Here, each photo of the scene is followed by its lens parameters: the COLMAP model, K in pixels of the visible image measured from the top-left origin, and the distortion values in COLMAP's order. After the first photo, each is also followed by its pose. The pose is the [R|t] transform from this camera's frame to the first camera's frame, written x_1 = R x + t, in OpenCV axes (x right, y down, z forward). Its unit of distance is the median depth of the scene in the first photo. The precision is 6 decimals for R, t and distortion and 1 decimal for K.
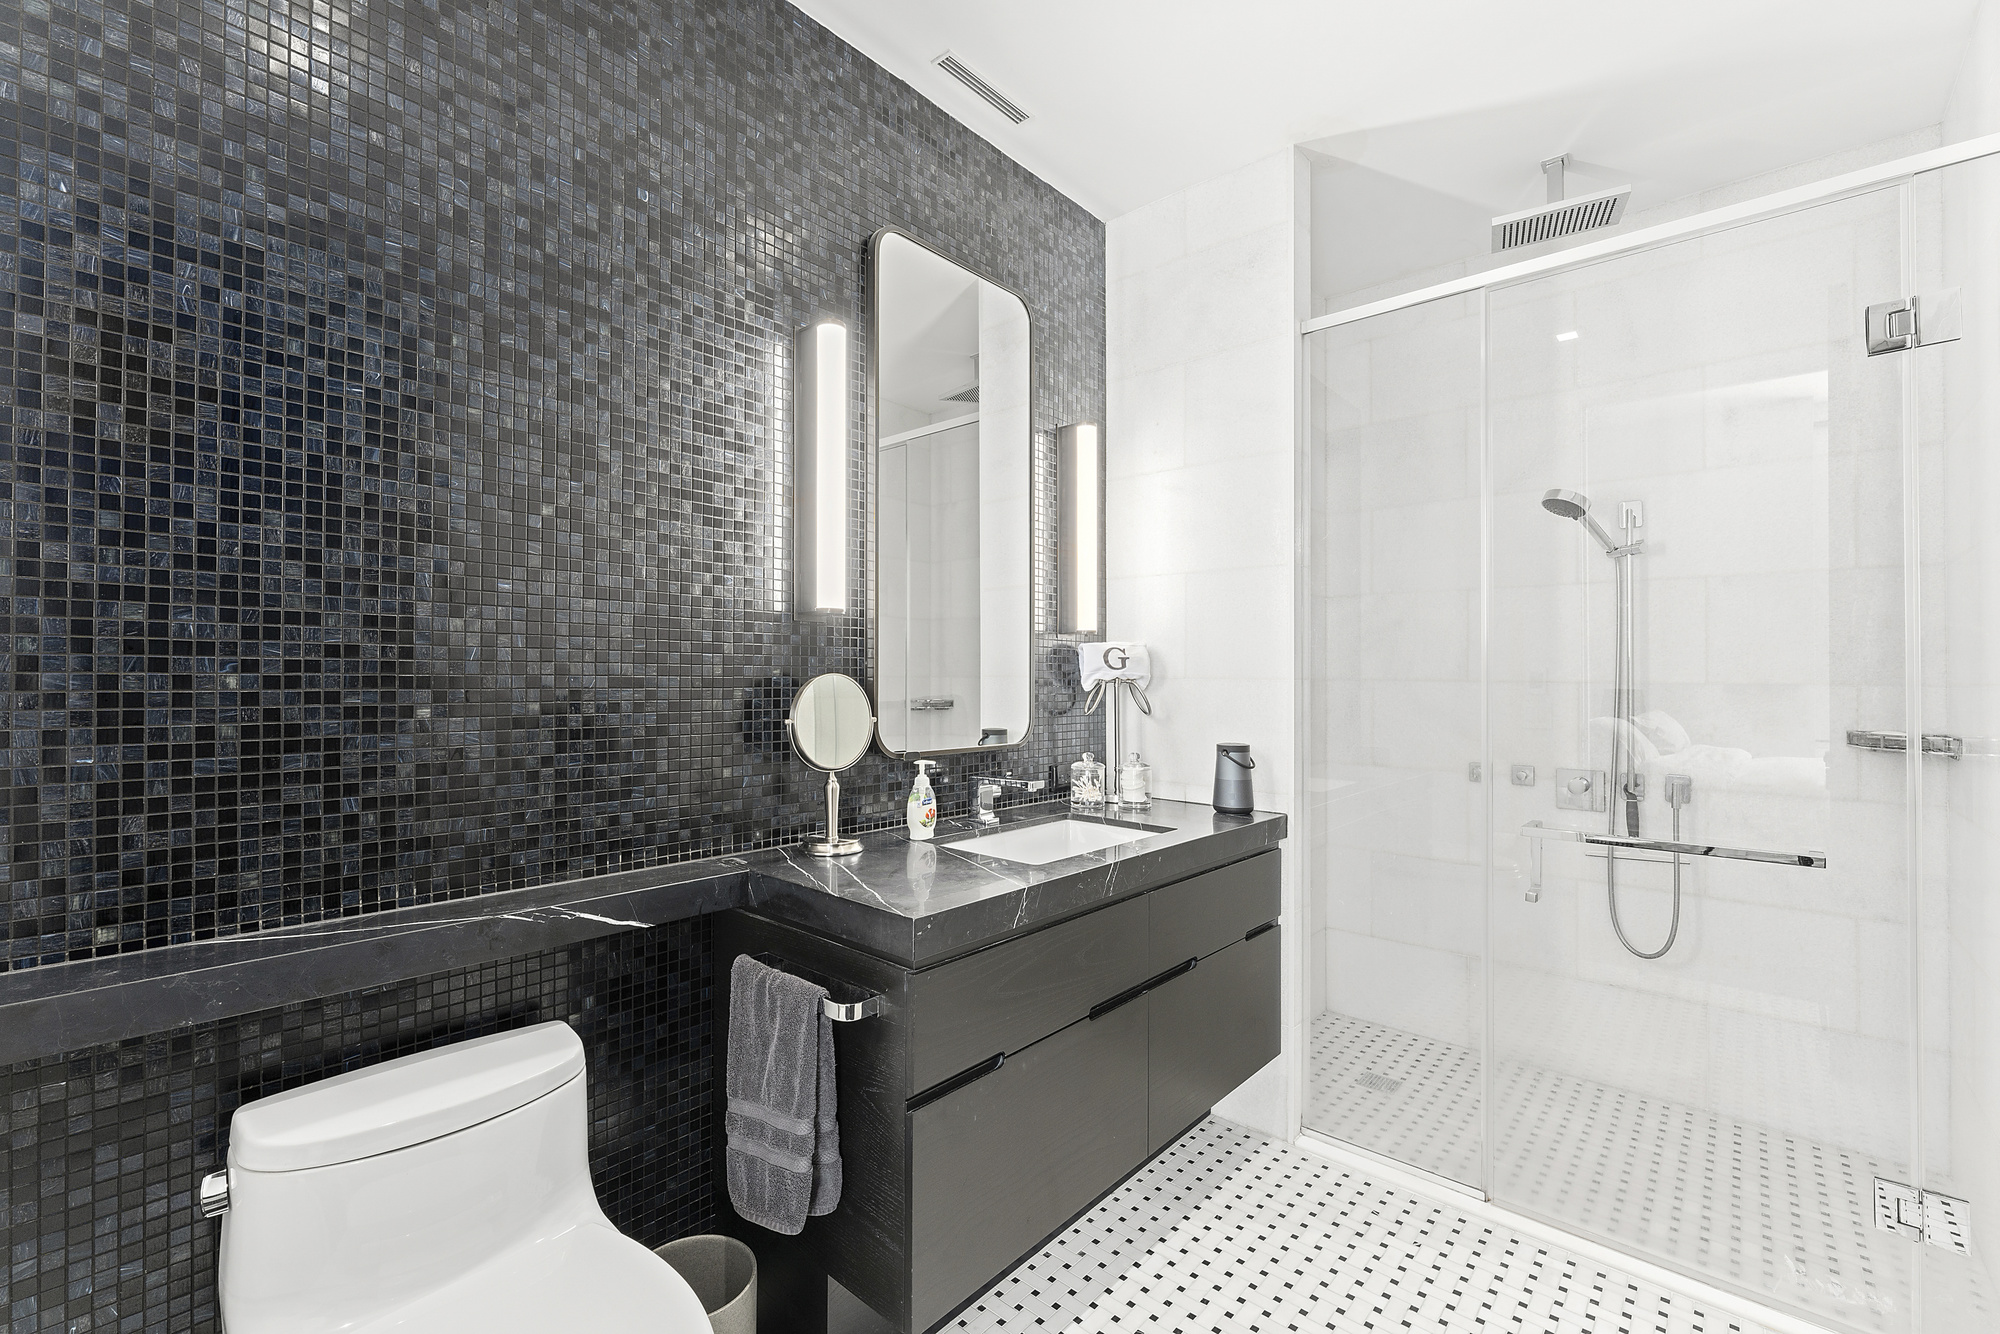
lens RADIAL K [[857.1, 0, 994.3], [0, 857.1, 672.5], [0, 0, 1]] dist [-0.001091, -0.000013]
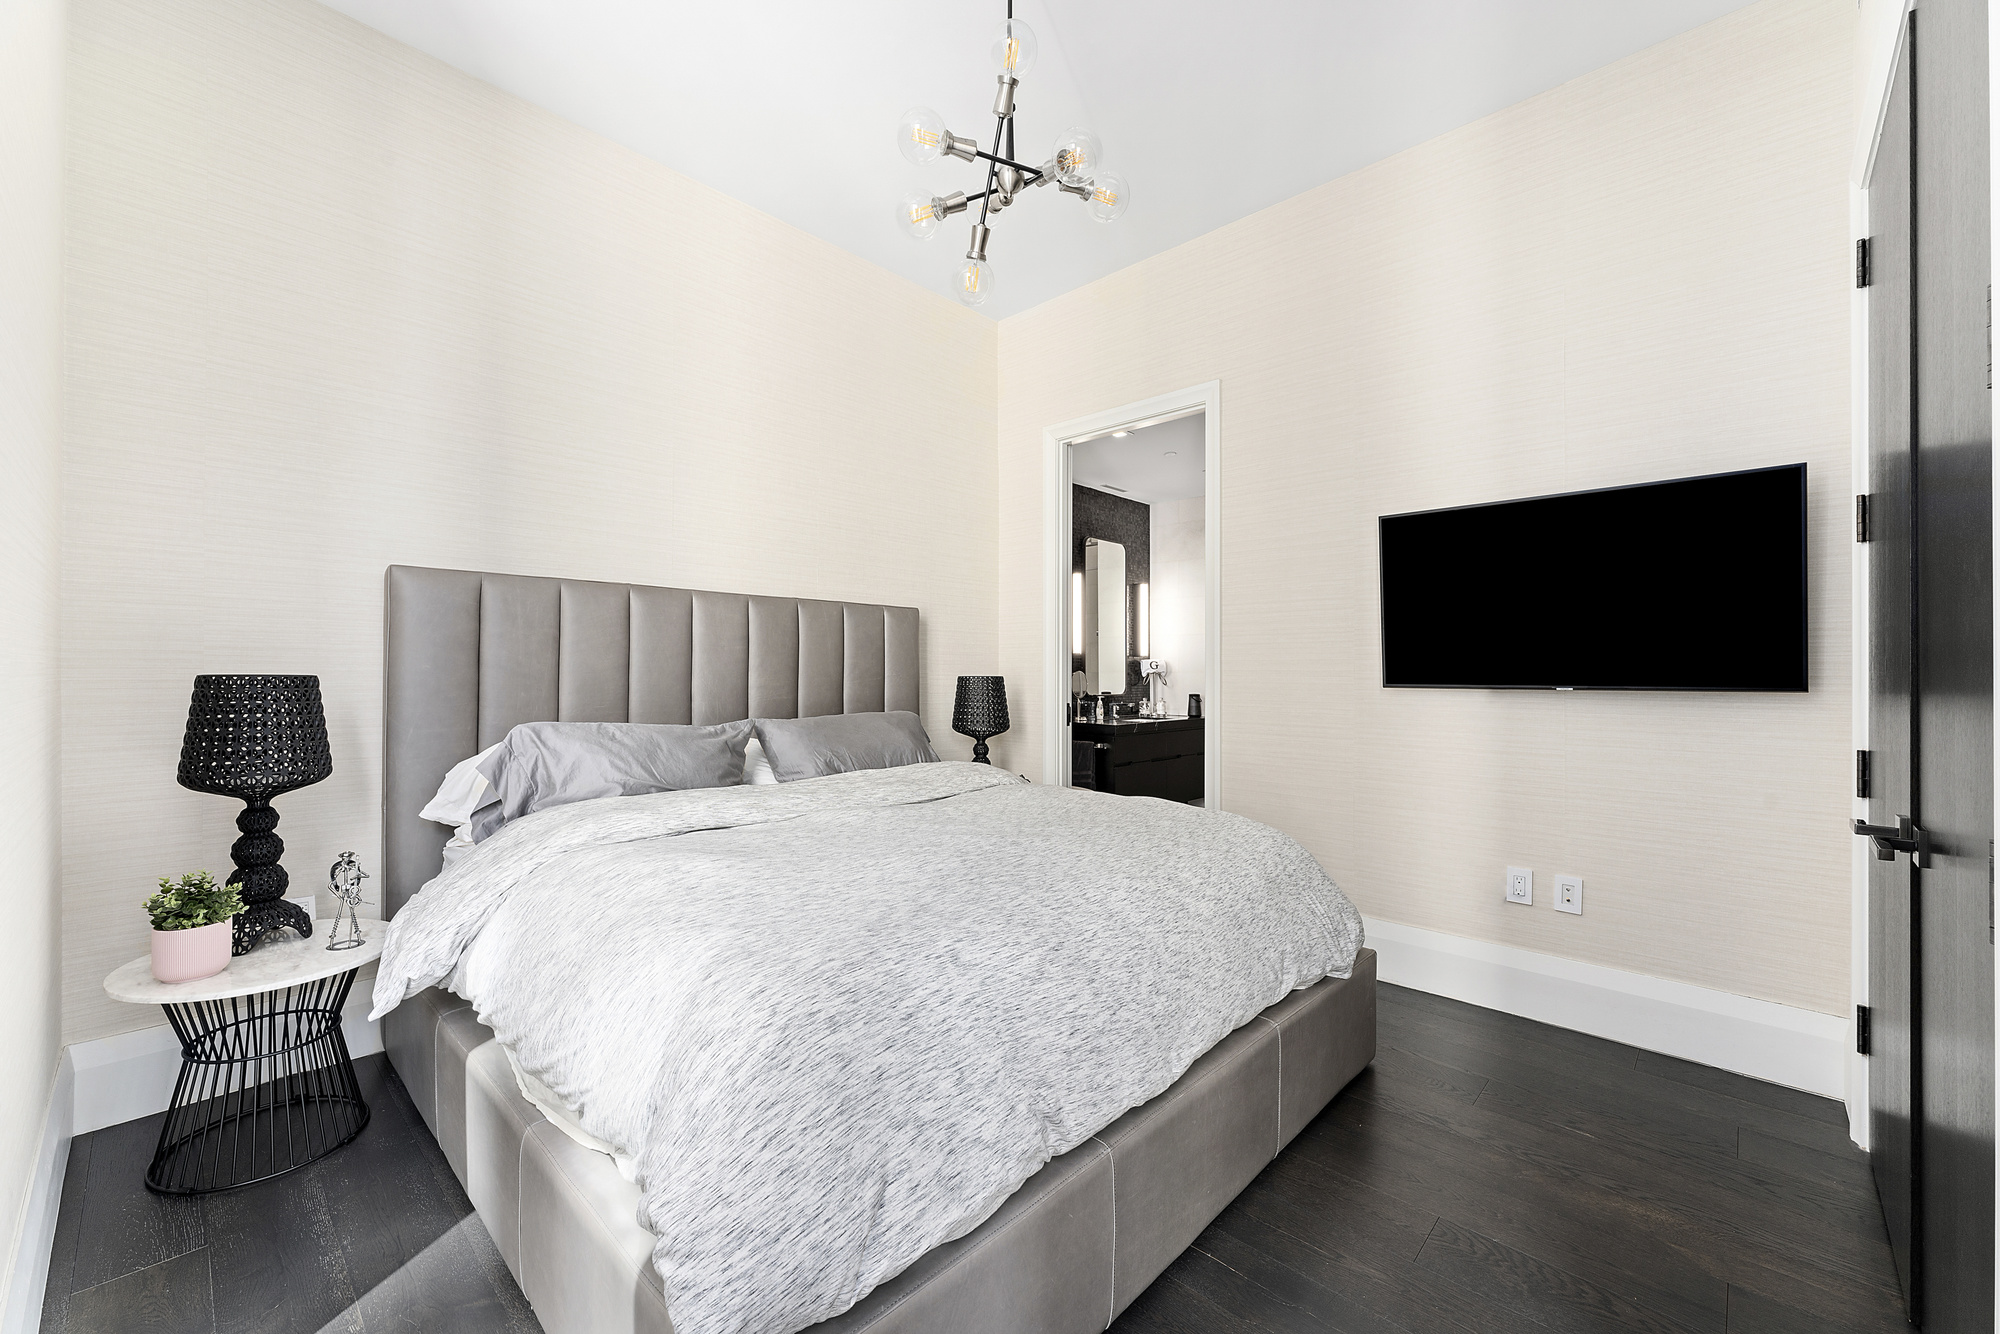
lens RADIAL K [[792.4, 0, 1006.7], [0, 792.4, 663.8], [0, 0, 1]] dist [0.001208, -0.000097]
pose [[0.999426, -0.001475, -0.033840, -0.263994], [0.001472, 0.999999, -0.000113, -0.021719], [0.033840, 0.000063, 0.999427, -1.683677]]
